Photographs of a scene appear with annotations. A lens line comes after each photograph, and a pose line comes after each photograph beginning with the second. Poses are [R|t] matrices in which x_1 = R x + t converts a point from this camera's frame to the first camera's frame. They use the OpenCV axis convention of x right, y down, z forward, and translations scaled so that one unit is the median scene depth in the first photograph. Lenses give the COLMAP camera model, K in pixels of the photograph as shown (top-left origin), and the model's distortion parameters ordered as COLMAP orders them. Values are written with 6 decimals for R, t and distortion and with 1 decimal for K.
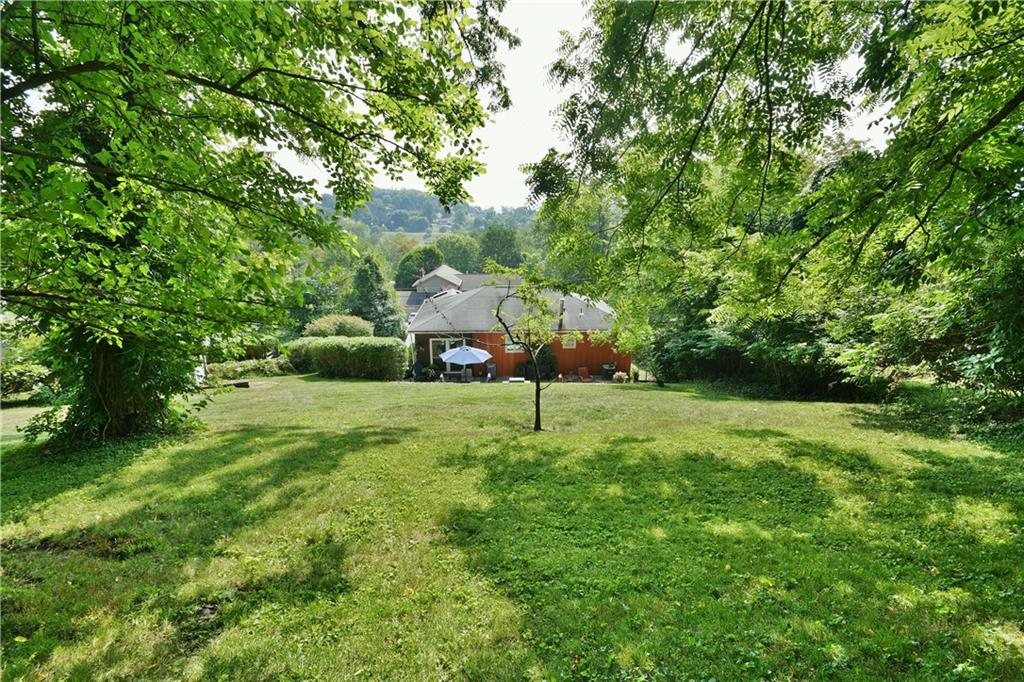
lens RADIAL K [[448.3, 0, 512.8], [0, 448.3, 343.4], [0, 0, 1]] dist [0.001439, -0.004577]
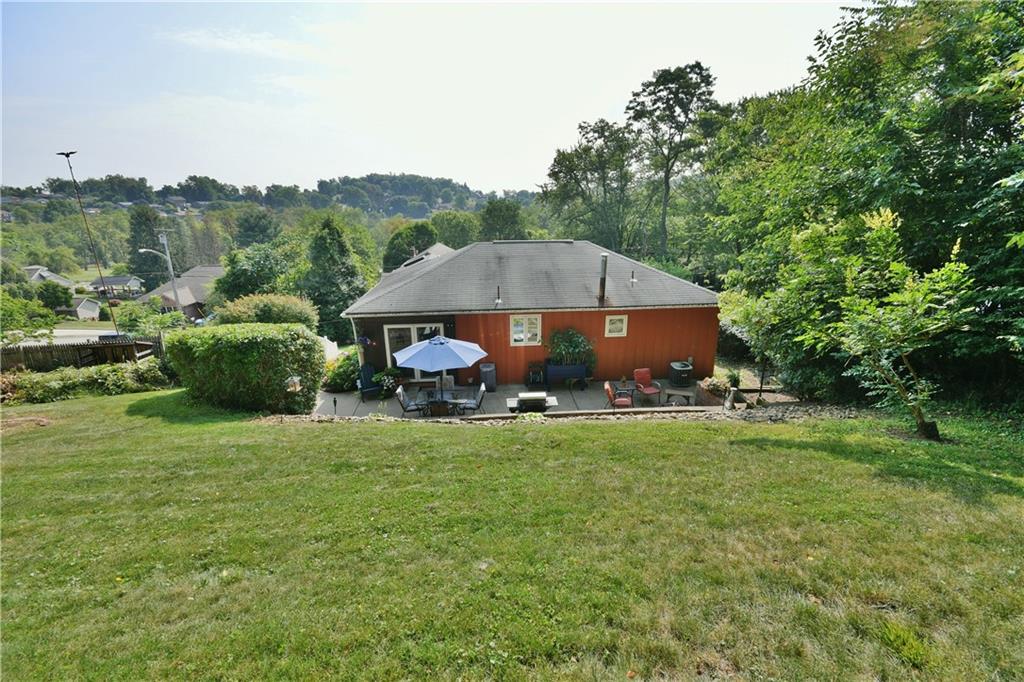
lens RADIAL K [[448.3, 0, 511.7], [0, 448.3, 338.7], [0, 0, 1]] dist [0.001439, -0.004577]
pose [[0.999726, -0.019436, -0.013057, -0.006173], [0.019663, 0.999654, 0.017461, 0.000147], [0.012713, -0.017713, 0.999762, 0.334094]]
